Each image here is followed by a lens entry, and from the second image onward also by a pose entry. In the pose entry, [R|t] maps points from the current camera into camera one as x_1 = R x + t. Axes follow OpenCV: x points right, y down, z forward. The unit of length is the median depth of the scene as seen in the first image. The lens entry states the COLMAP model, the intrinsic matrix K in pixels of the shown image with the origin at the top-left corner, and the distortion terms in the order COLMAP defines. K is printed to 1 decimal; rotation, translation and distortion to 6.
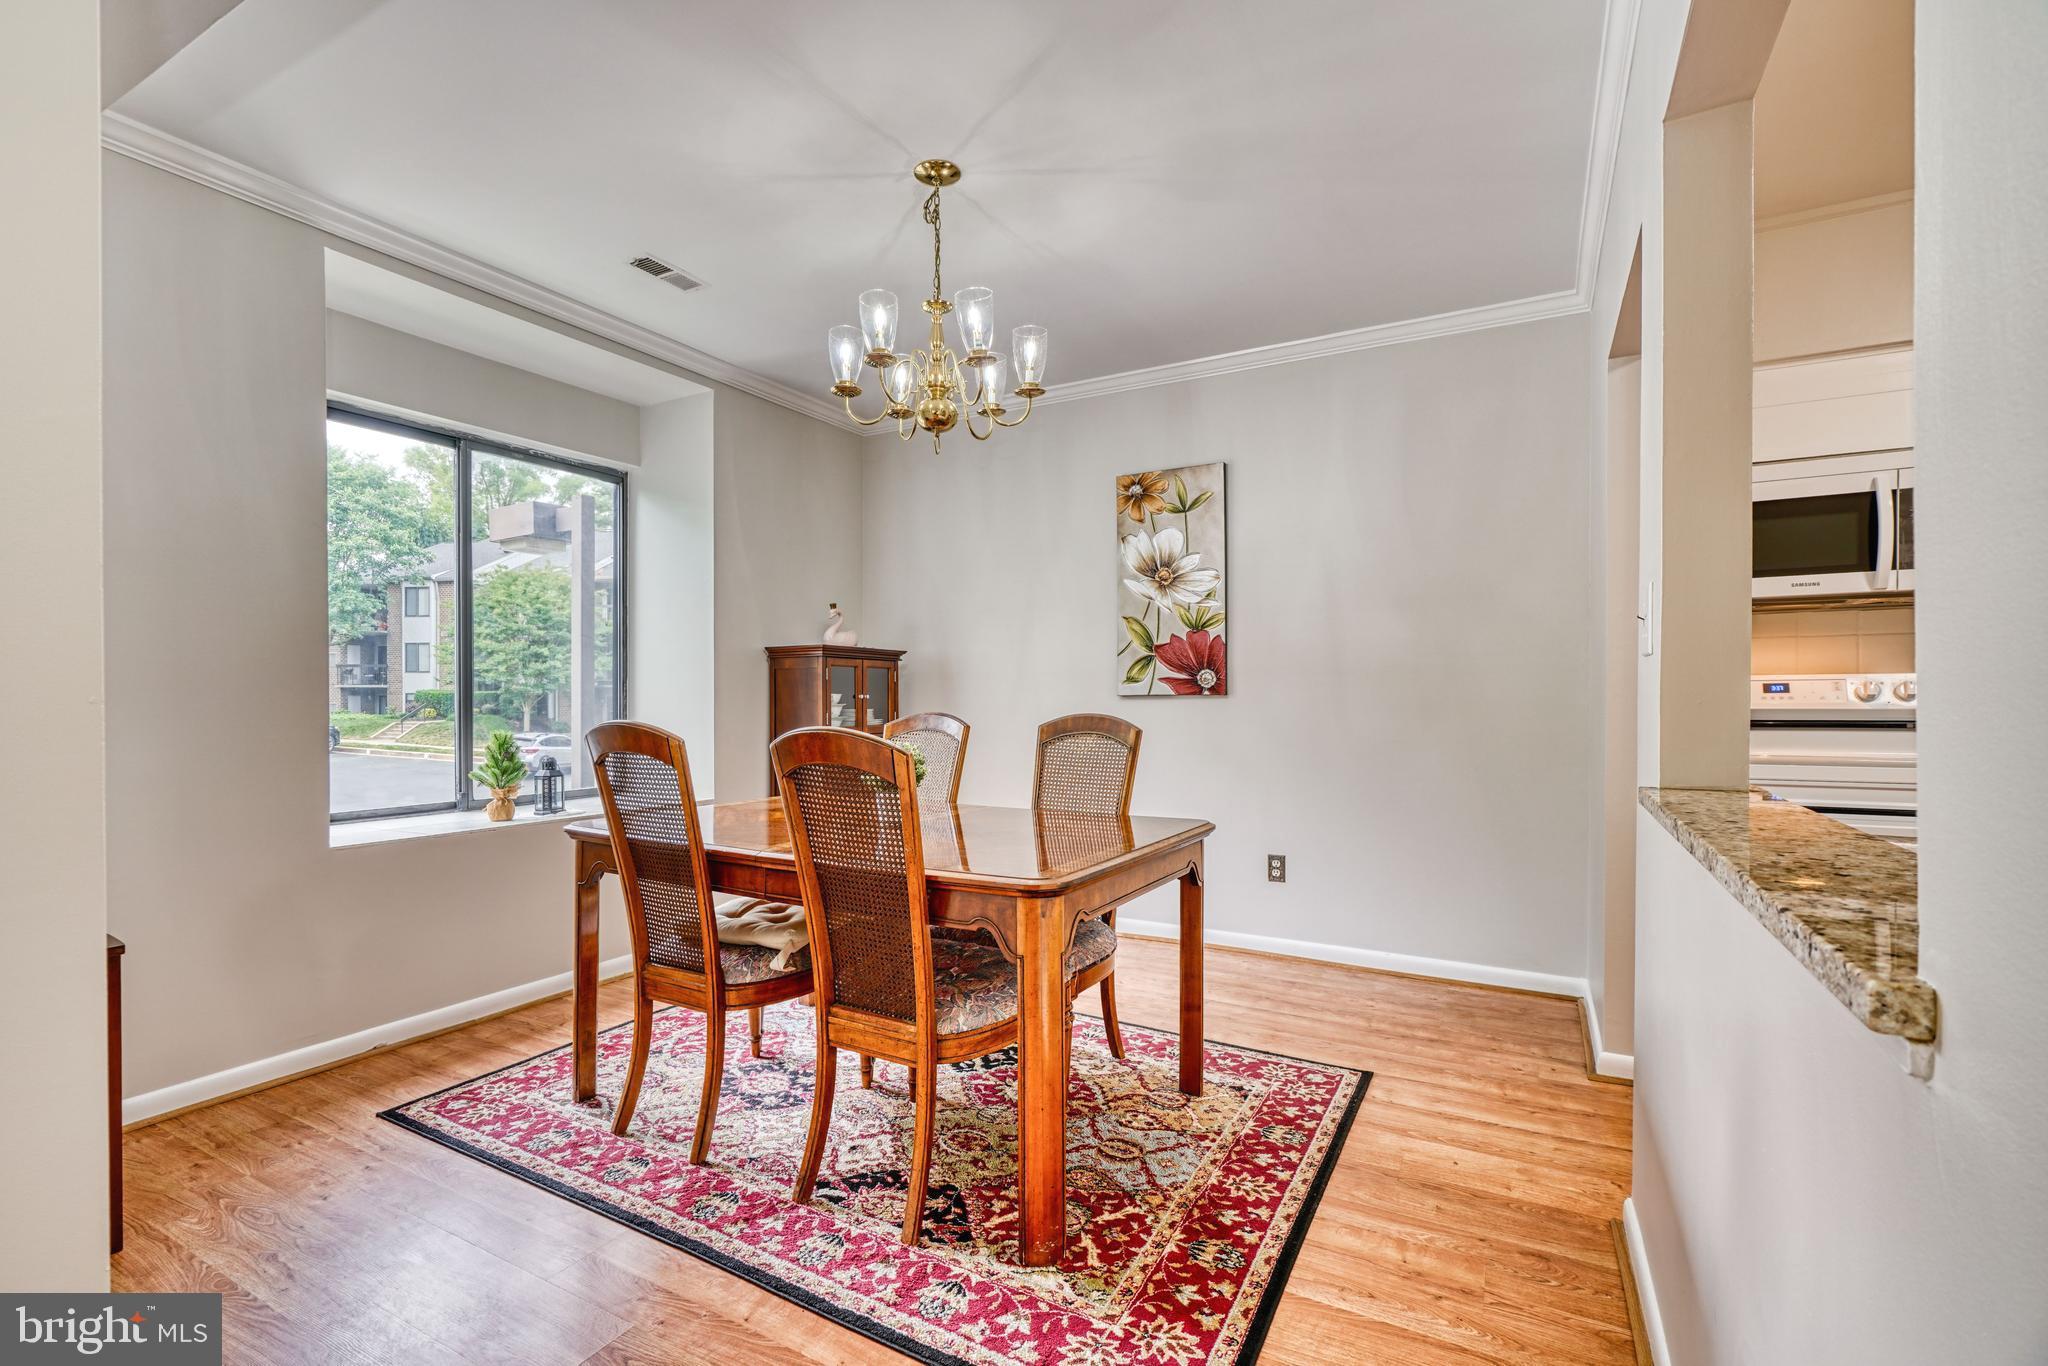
lens RADIAL K [[925.5, 0, 1004.2], [0, 925.5, 705.2], [0, 0, 1]] dist [-0.003028, -0.000222]
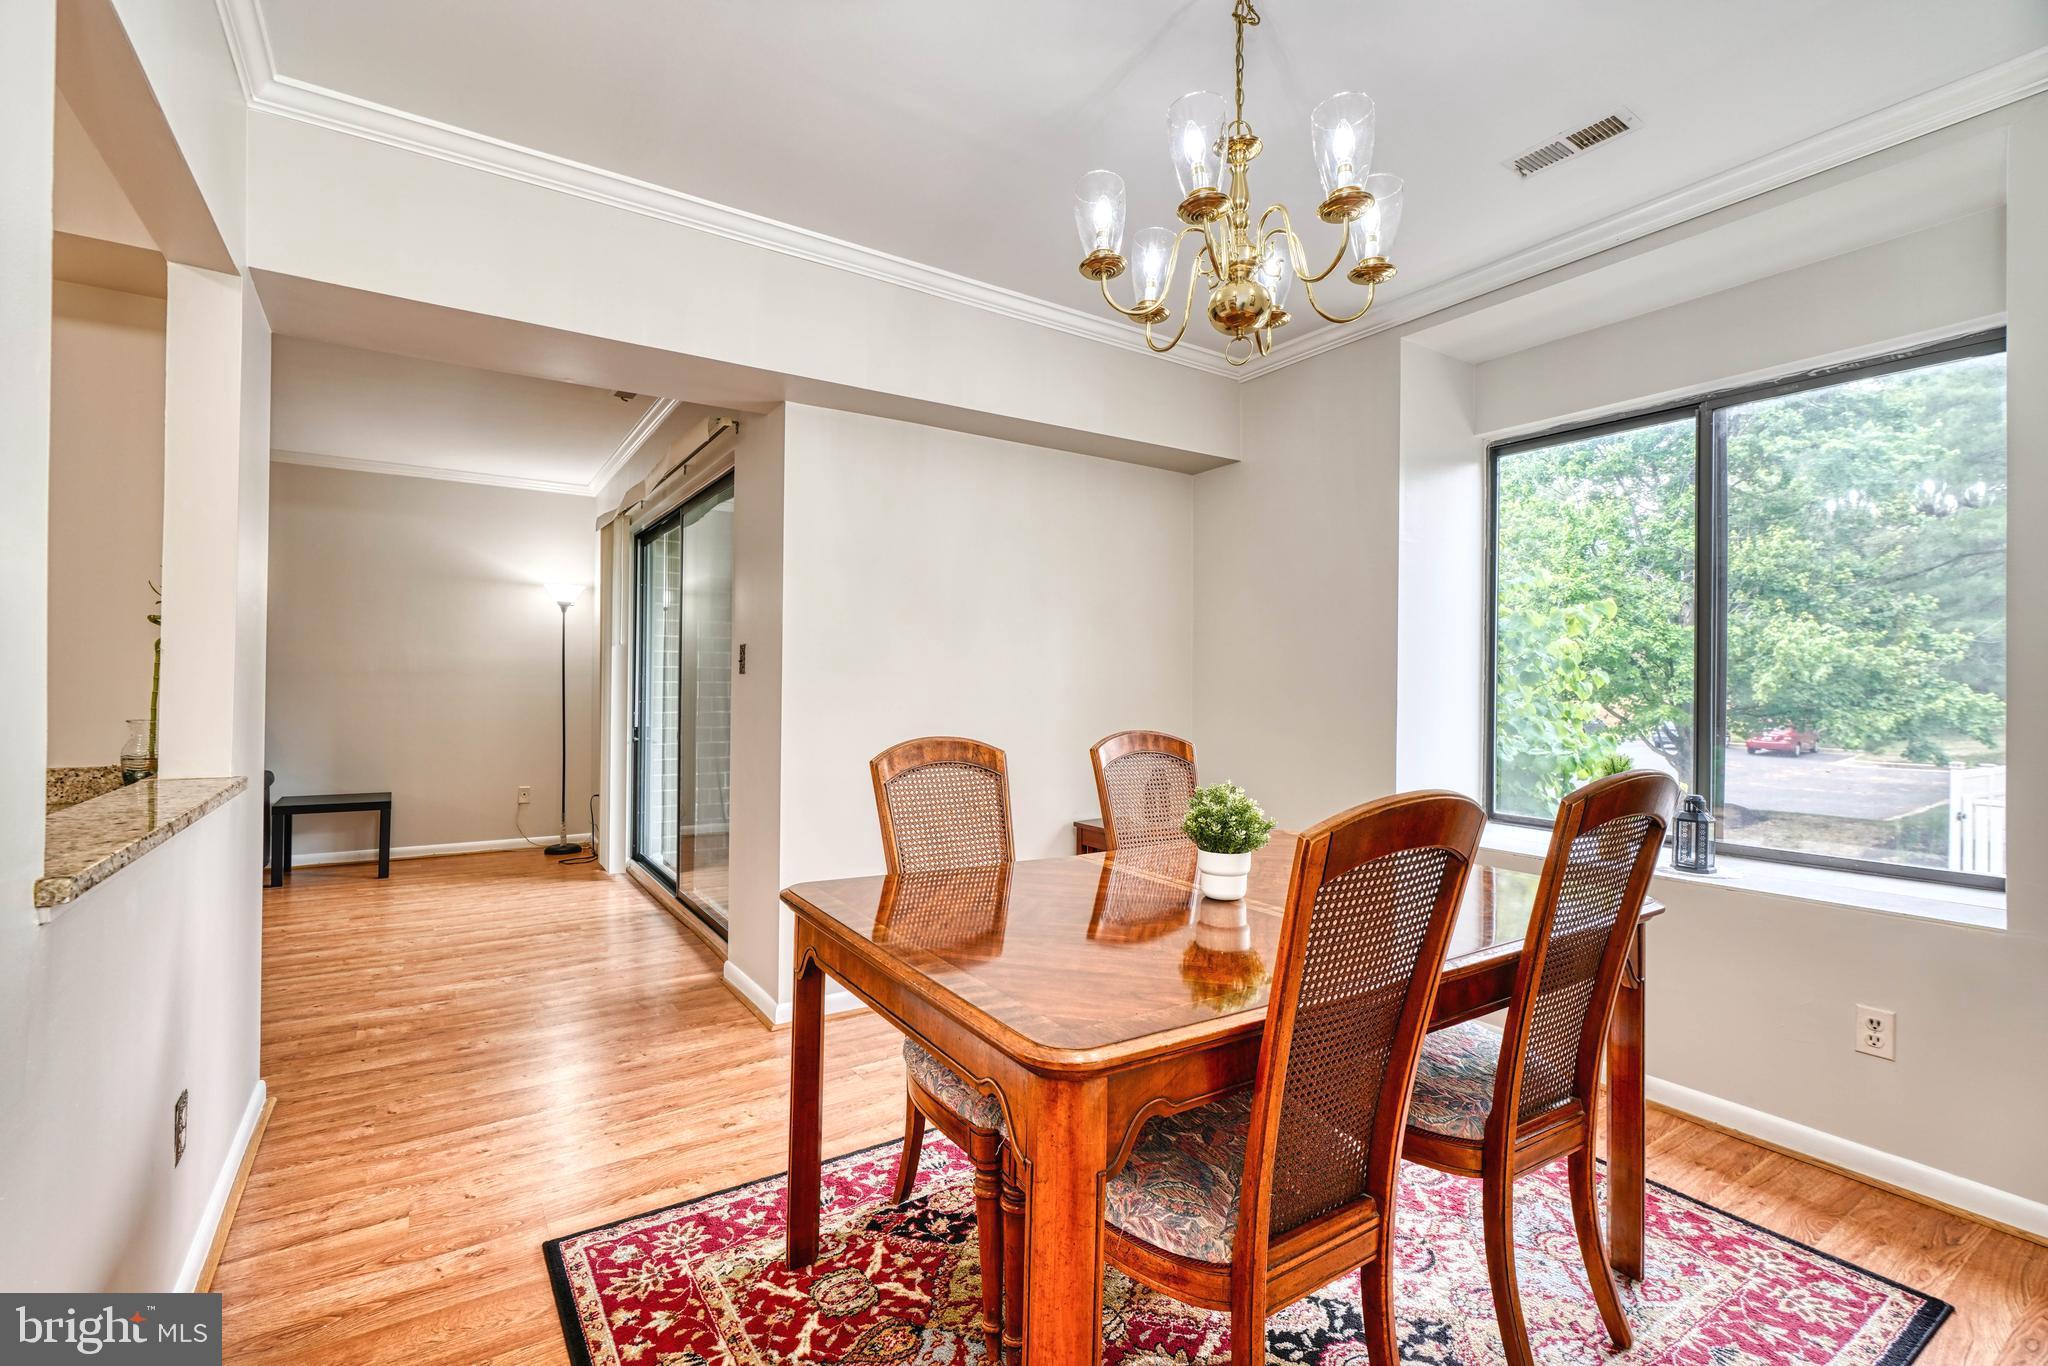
lens RADIAL K [[910.2, 0, 1014.9], [0, 910.2, 677.9], [0, 0, 1]] dist [-0.014891, 0.008126]
pose [[-0.456046, -0.010890, -0.889889, 0.480351], [-0.019233, 0.999812, -0.002379, -0.030767], [0.889748, 0.016030, -0.456170, 0.948771]]
